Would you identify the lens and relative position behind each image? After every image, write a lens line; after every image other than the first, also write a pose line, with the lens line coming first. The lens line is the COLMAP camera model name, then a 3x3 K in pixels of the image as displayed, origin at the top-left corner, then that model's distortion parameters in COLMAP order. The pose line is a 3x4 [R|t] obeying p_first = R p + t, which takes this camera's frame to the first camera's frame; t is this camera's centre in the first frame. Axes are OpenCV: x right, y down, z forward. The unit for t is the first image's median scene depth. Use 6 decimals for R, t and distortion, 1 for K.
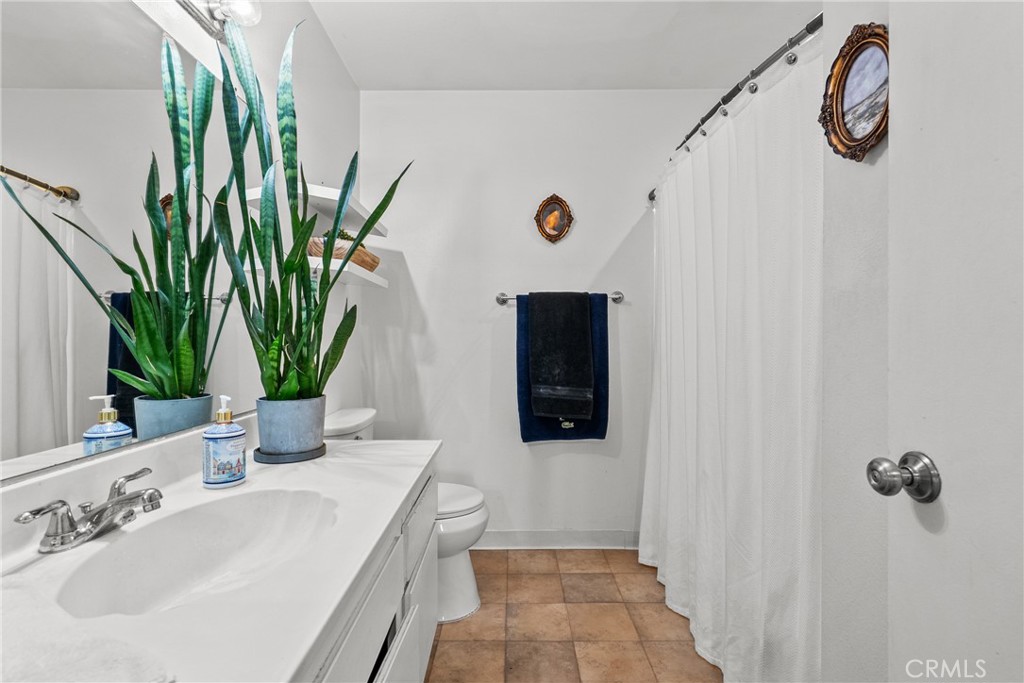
lens RADIAL K [[469.0, 0, 509.9], [0, 469.0, 339.8], [0, 0, 1]] dist [-0.002260, 0.000519]
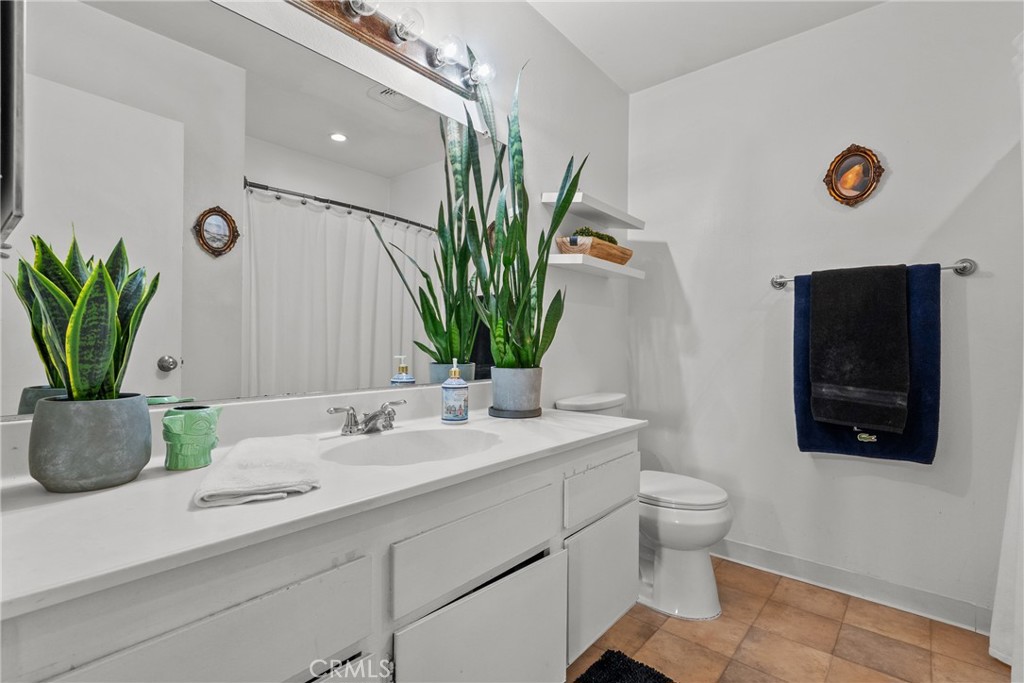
lens RADIAL K [[473.6, 0, 507.1], [0, 473.6, 338.8], [0, 0, 1]] dist [-0.004201, 0.004814]
pose [[0.757114, 0.003145, -0.653275, 0.200396], [-0.011464, 0.999898, -0.008473, 0.034657], [0.653182, 0.013904, 0.757073, 0.021328]]
